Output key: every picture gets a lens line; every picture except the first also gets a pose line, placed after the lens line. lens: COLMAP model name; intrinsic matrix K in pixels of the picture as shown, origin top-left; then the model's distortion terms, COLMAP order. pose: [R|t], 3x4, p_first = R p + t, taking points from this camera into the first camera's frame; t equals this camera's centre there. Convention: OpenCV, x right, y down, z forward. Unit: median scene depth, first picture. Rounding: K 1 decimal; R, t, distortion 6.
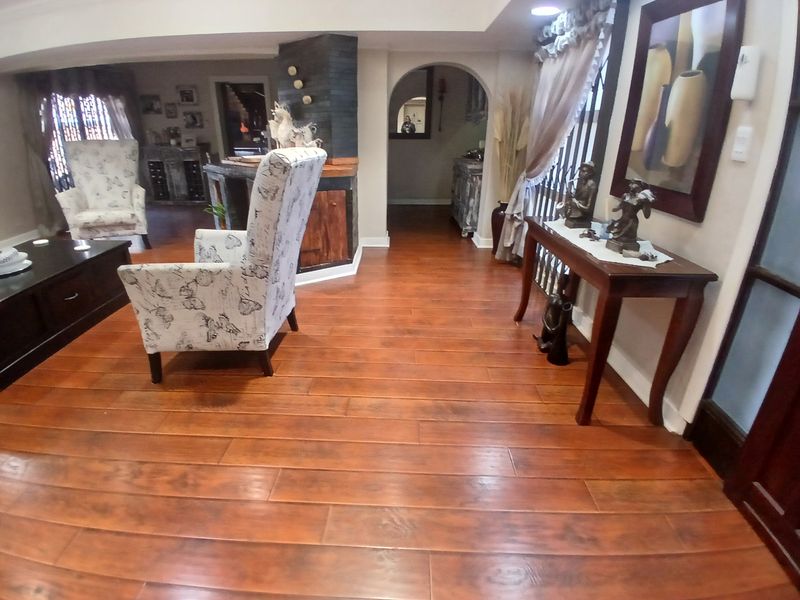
lens RADIAL K [[400.3, 0, 384.2], [0, 400.3, 300.6], [0, 0, 1]] dist [0.000899, -0.041690]
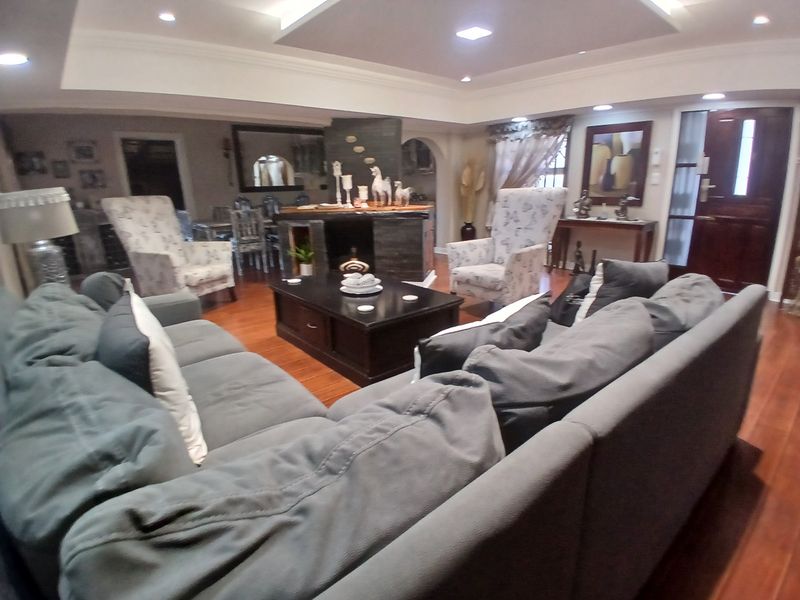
lens RADIAL K [[415.3, 0, 400.0], [0, 415.3, 300.0], [0, 0, 1]] dist [-0.003471, -0.041076]
pose [[0.734301, -0.203632, 0.647561, -1.662555], [0.288189, 0.957226, -0.025782, 0.015304], [-0.614613, 0.205552, 0.761577, -0.040840]]
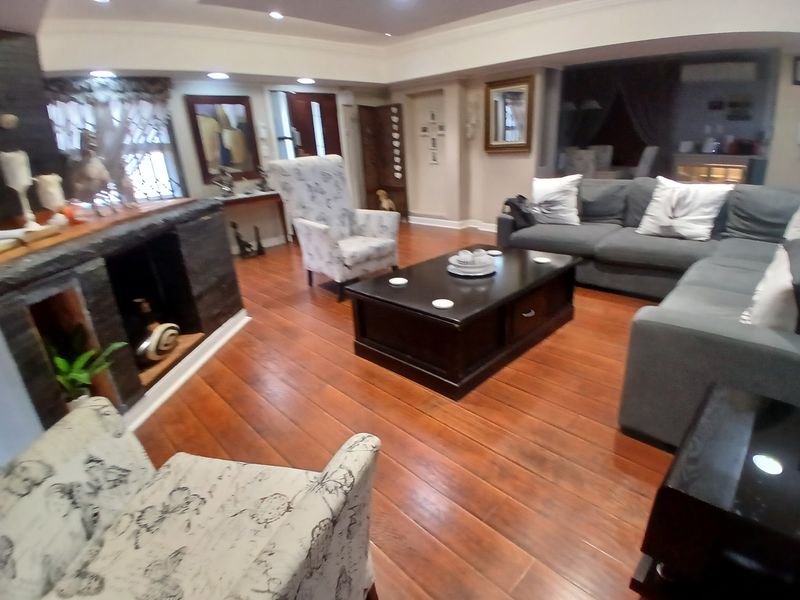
lens RADIAL K [[416.2, 0, 400.0], [0, 416.2, 300.0], [0, 0, 1]] dist [0.015449, -0.041886]
pose [[-0.724326, -0.205172, 0.658222, -1.509938], [0.327159, 0.738086, 0.590081, -0.691412], [-0.606893, 0.642754, -0.467491, 1.612612]]
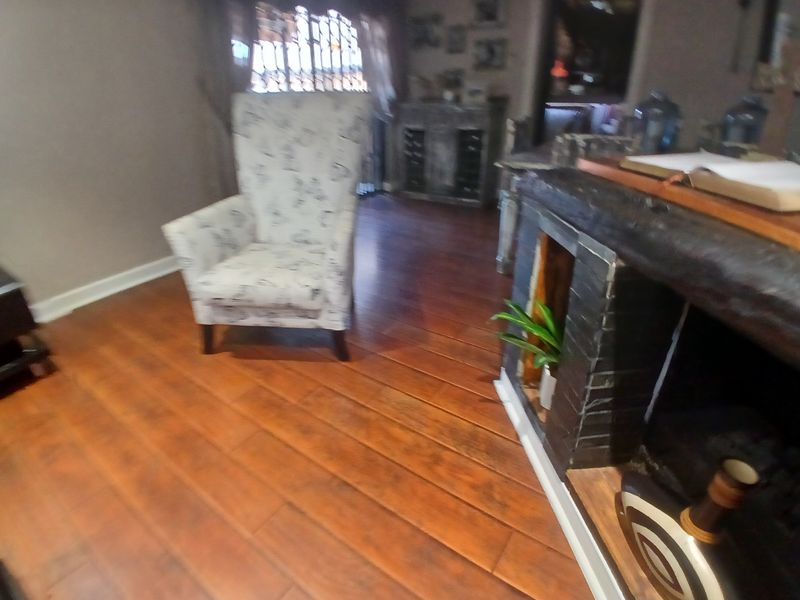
lens RADIAL K [[419.0, 0, 381.2], [0, 419.0, 297.7], [0, 0, 1]] dist [0.001040, -0.040694]
pose [[0.821095, 0.232449, -0.521316, -0.593006], [-0.190131, 0.972546, 0.134183, -0.460003], [0.538194, -0.011059, 0.842748, 1.129164]]
